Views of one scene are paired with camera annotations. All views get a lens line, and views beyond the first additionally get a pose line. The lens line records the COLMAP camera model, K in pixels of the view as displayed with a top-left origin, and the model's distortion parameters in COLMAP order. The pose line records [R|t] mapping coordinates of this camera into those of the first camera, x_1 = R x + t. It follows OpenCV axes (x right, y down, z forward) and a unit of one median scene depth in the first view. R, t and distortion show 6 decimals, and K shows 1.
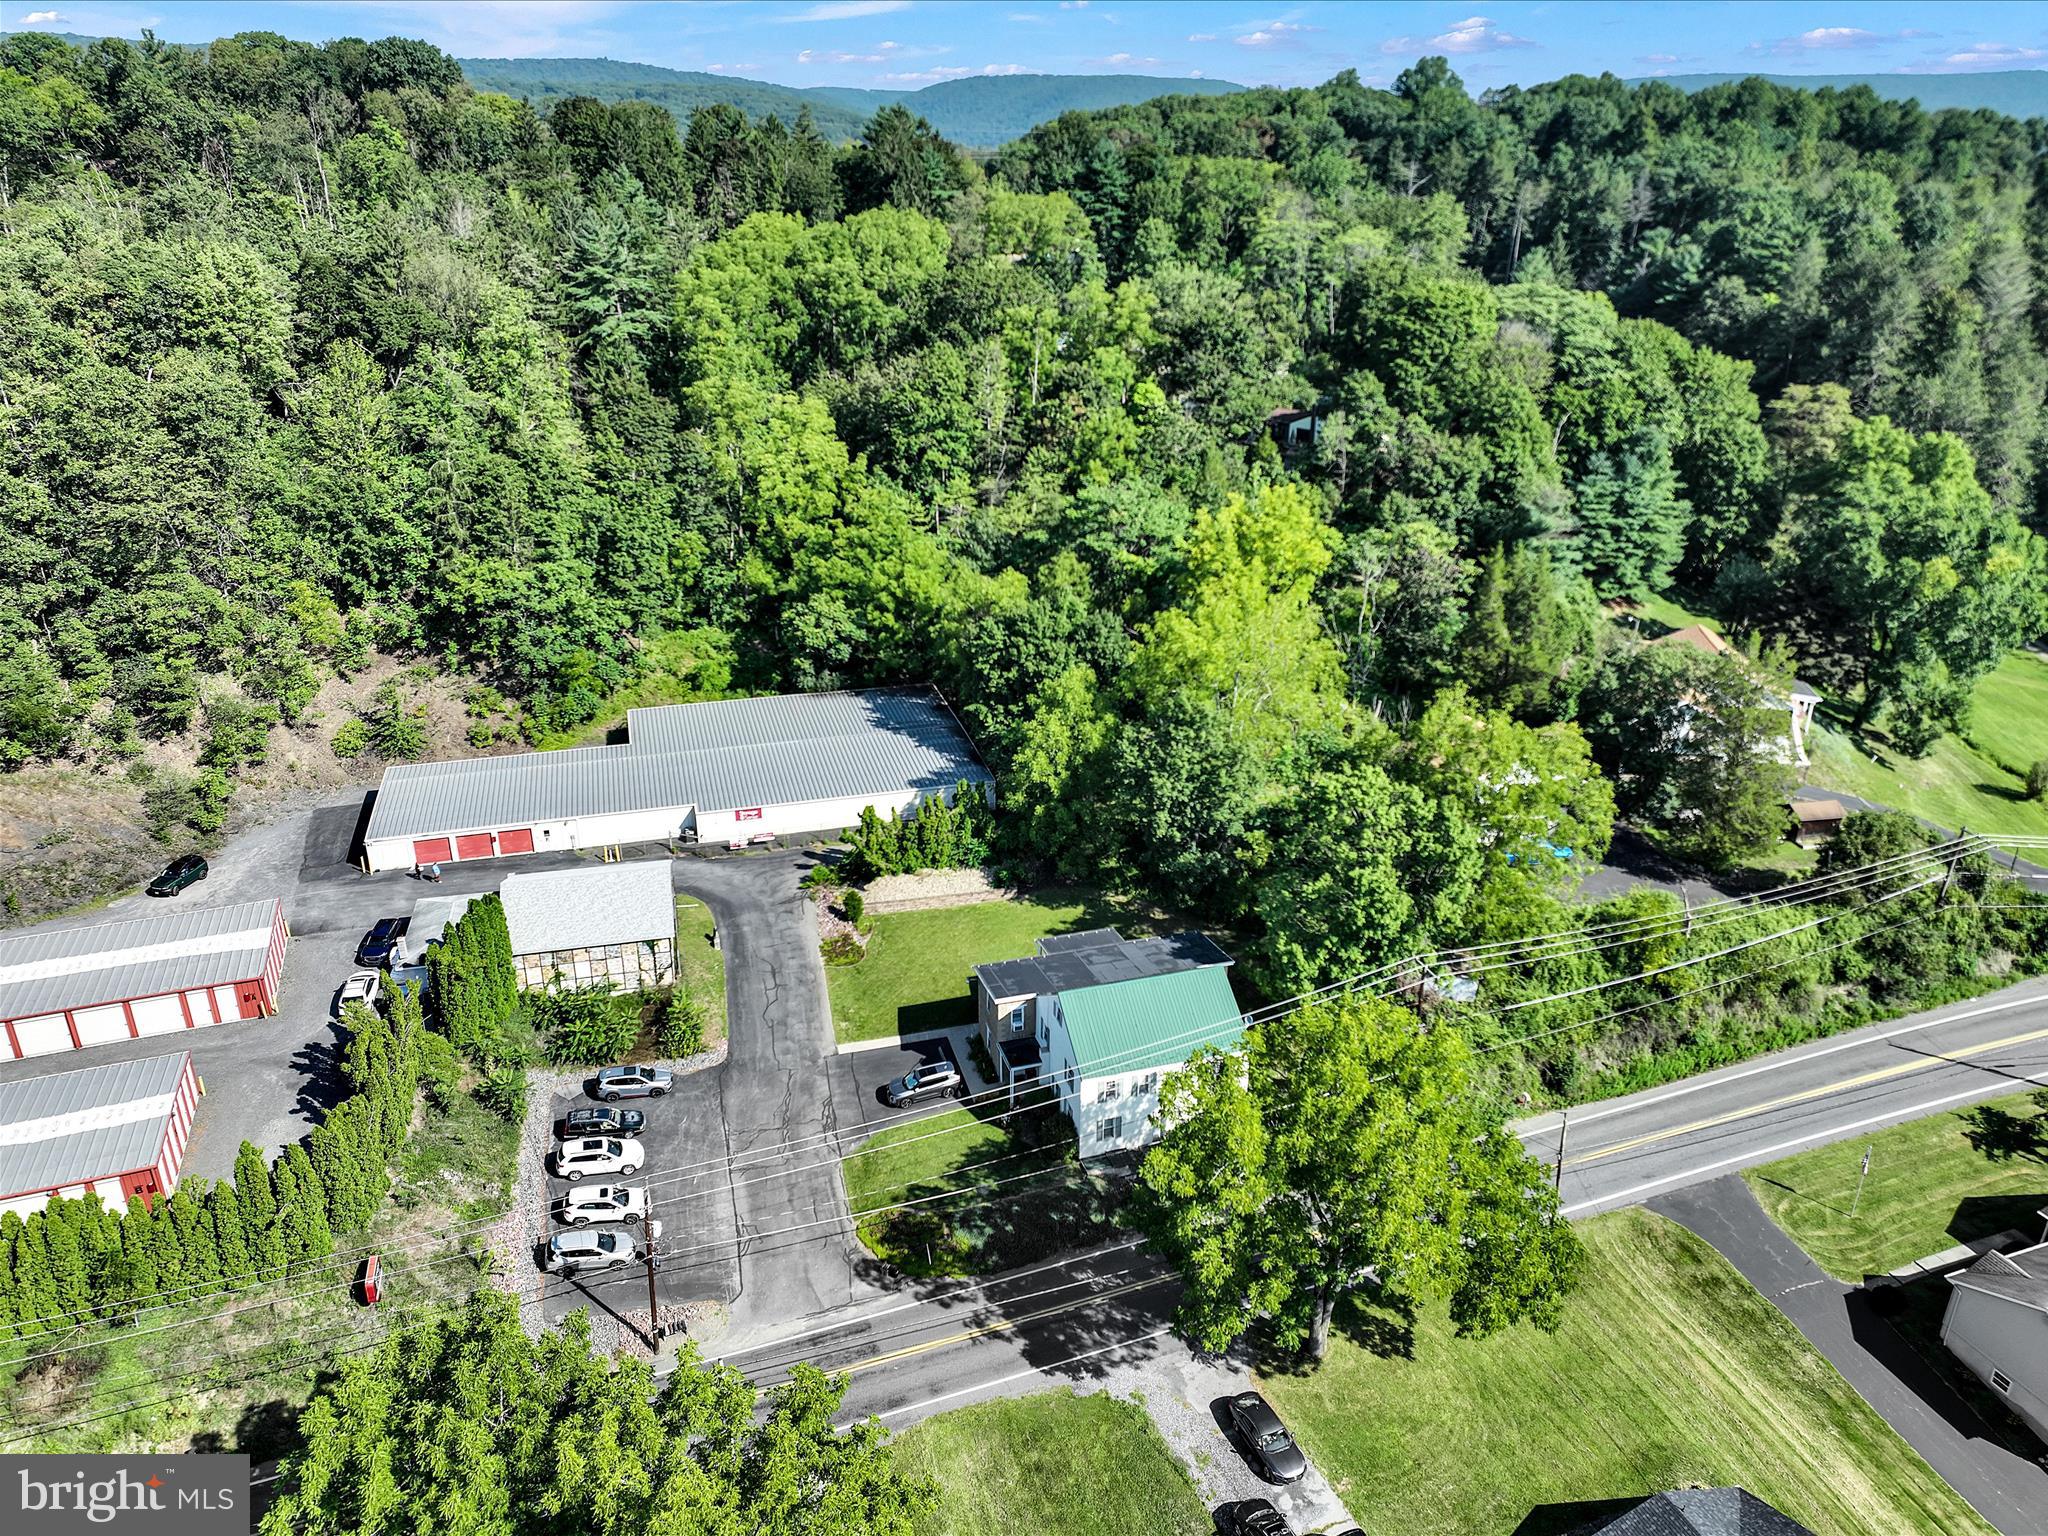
lens RADIAL K [[1501.4, 0, 983.1], [0, 1501.4, 767.7], [0, 0, 1]] dist [0.026734, 0.003264]
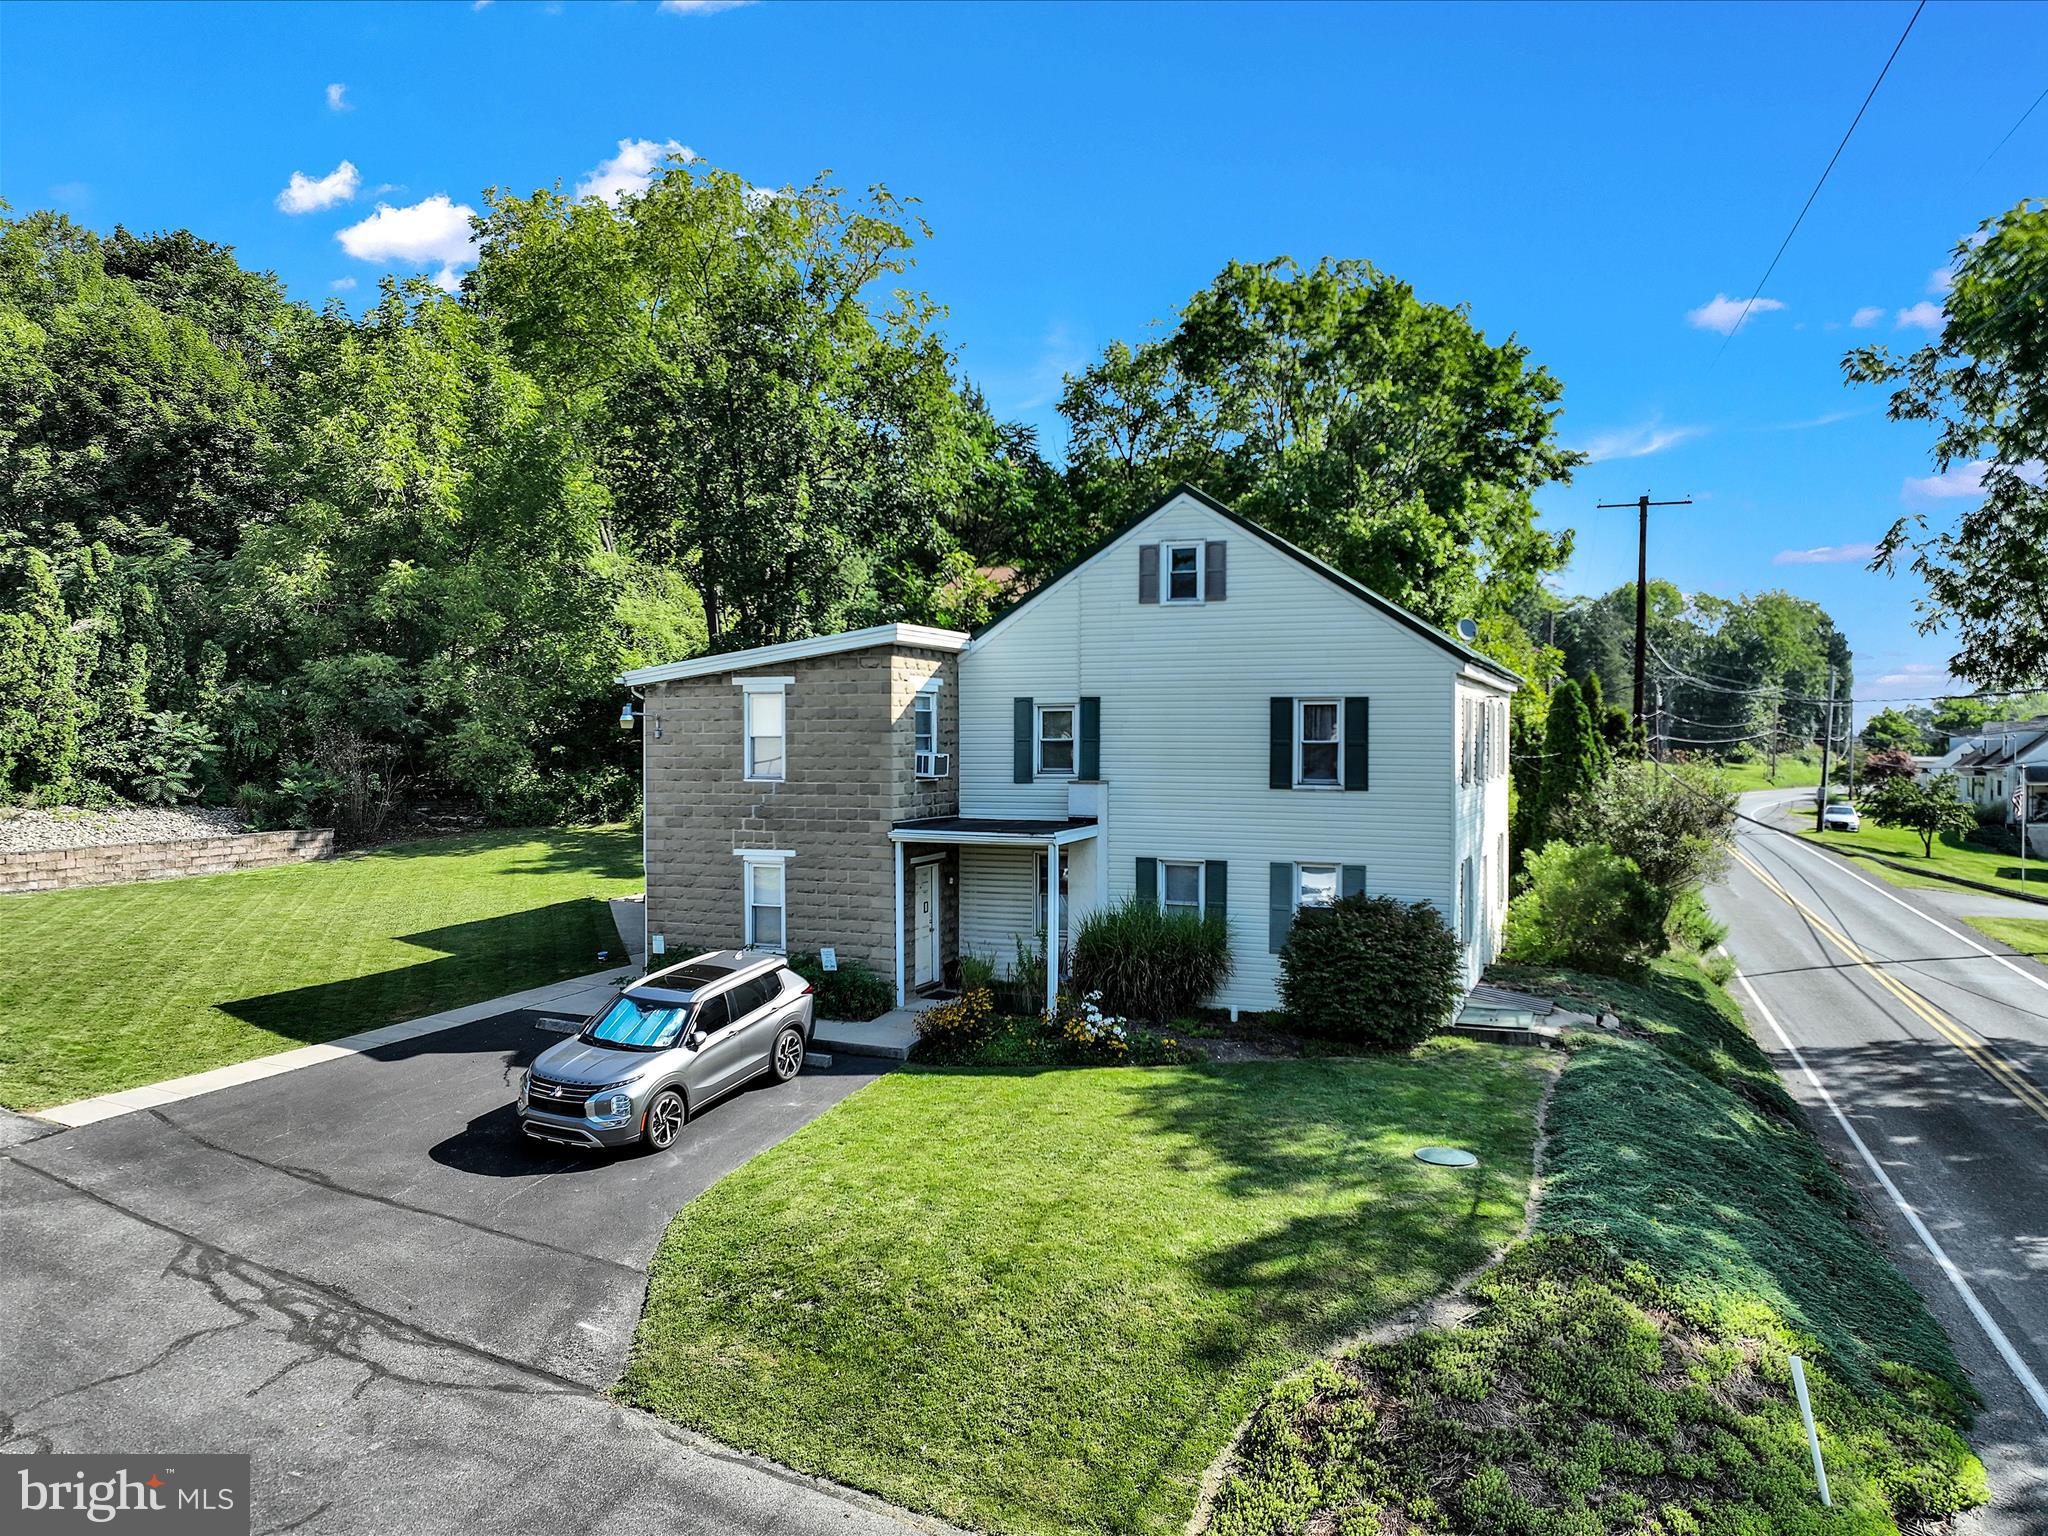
lens RADIAL K [[1455.2, 0, 1024.0], [0, 1455.2, 768.0], [0, 0, 1]] dist [0.013720, 0.002124]
pose [[0.623821, -0.004808, 0.781553, -0.190248], [0.314726, 0.916866, -0.245568, 0.268538], [-0.715399, 0.399165, 0.573473, 0.927707]]
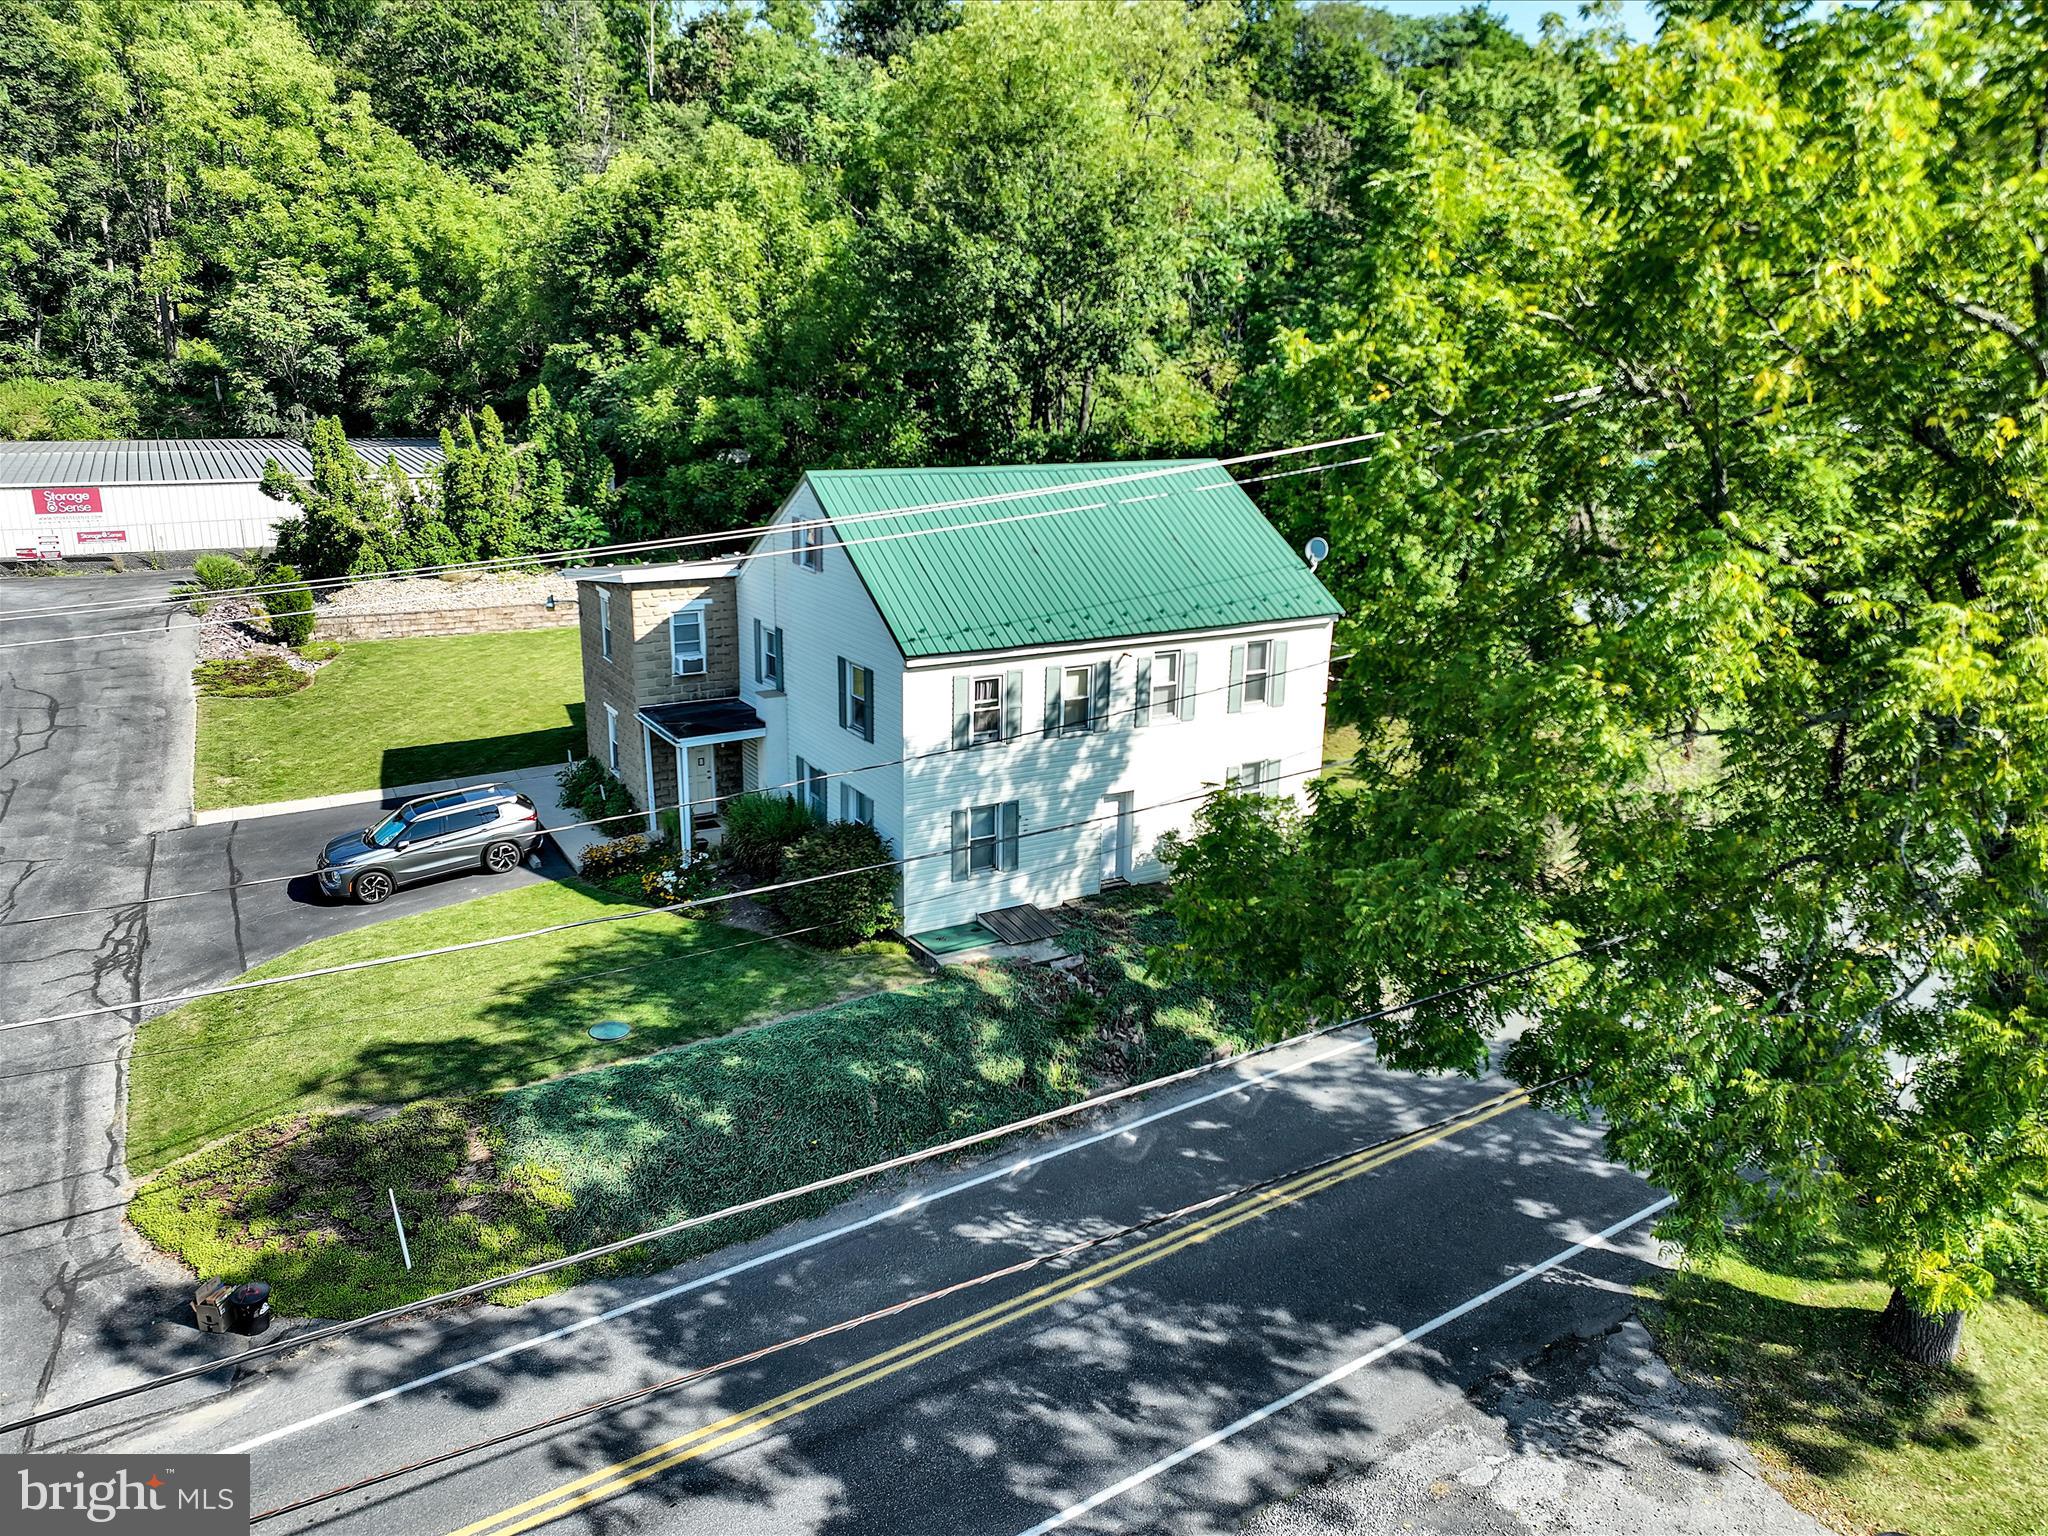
lens RADIAL K [[1501.4, 0, 983.1], [0, 1501.4, 767.7], [0, 0, 1]] dist [0.026734, 0.003264]
pose [[0.968740, -0.045050, 0.243953, -0.000432], [0.080079, 0.987518, -0.135629, 0.281385], [-0.234797, 0.150925, 0.960256, 0.697539]]
